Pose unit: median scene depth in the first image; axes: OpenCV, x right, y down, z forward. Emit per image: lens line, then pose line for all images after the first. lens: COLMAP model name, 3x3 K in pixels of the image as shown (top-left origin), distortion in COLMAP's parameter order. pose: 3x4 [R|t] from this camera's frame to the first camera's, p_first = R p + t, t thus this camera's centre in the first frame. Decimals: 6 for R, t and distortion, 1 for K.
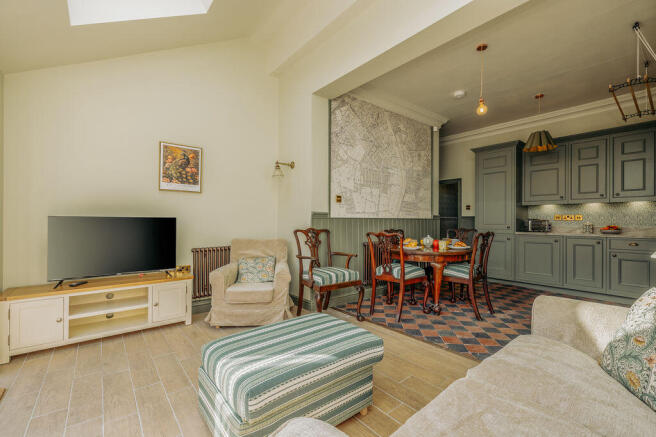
lens RADIAL K [[283.2, 0, 325.3], [0, 283.2, 223.2], [0, 0, 1]] dist [0.002173, 0.001111]
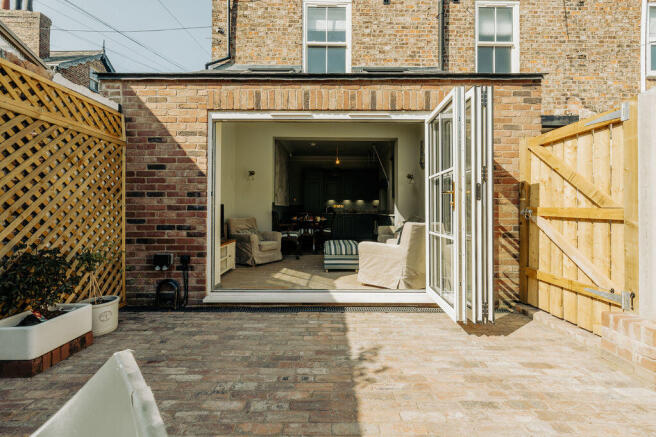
lens RADIAL K [[283.2, 0, 331.8], [0, 283.2, 206.9], [0, 0, 1]] dist [0.002173, 0.001111]
pose [[0.610992, 0.006616, 0.791609, -1.271645], [0.003205, 0.999936, -0.010831, 0.011175], [-0.791630, 0.009155, 0.610932, -0.409880]]
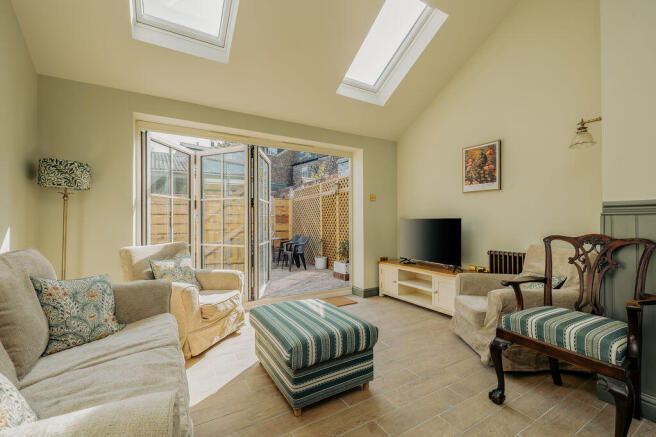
lens RADIAL K [[283.2, 0, 329.8], [0, 283.2, 219.8], [0, 0, 1]] dist [0.002173, 0.001111]
pose [[-0.144498, -0.007389, -0.989478, 0.531471], [0.001385, 0.999970, -0.007670, -0.006049], [0.989504, -0.002478, -0.144483, 0.605226]]
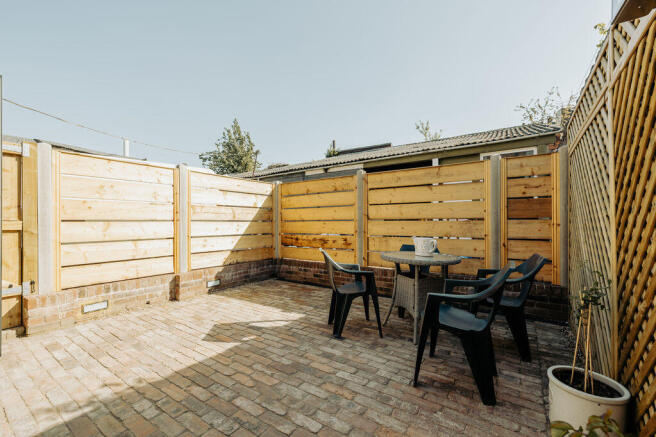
lens RADIAL K [[283.2, 0, 329.1], [0, 283.2, 221.1], [0, 0, 1]] dist [0.002173, 0.001111]
pose [[-0.955321, 0.003568, -0.295549, -1.004359], [0.004094, 0.999991, -0.001163, 0.010662], [0.295543, -0.002321, -0.955327, 0.536936]]
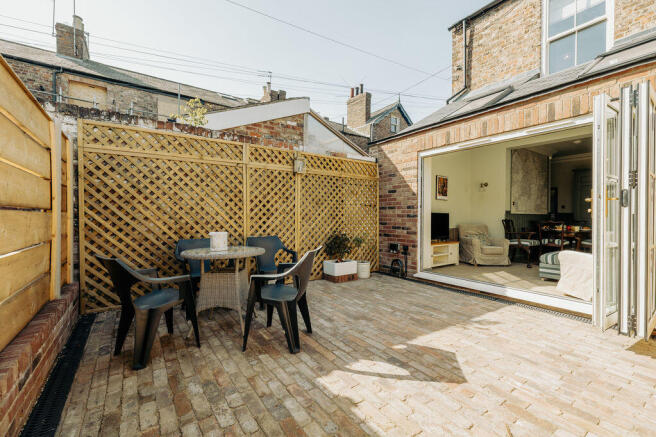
lens RADIAL K [[283.2, 0, 330.6], [0, 283.2, 219.4], [0, 0, 1]] dist [0.002173, 0.001111]
pose [[0.999201, 0.005399, -0.039609, -1.164665], [-0.005246, 0.999978, 0.003977, 0.017920], [0.039630, -0.003766, 0.999207, -0.958671]]
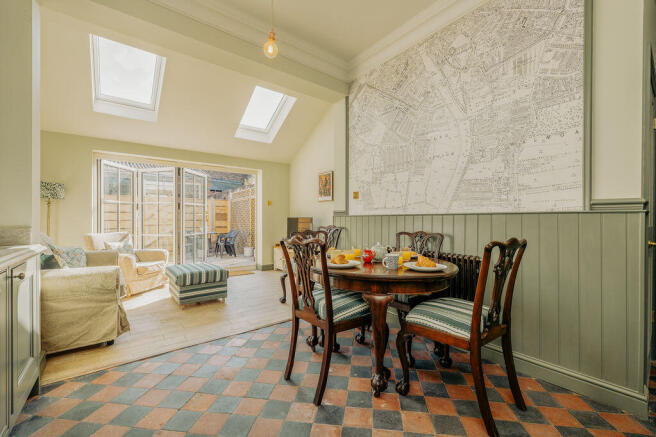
lens RADIAL K [[283.2, 0, 333.1], [0, 283.2, 219.3], [0, 0, 1]] dist [0.002173, 0.001111]
pose [[-0.009512, -0.001343, -0.999954, 1.082423], [-0.002627, 0.999996, -0.001318, -0.005955], [0.999951, 0.002615, -0.009515, 1.033693]]
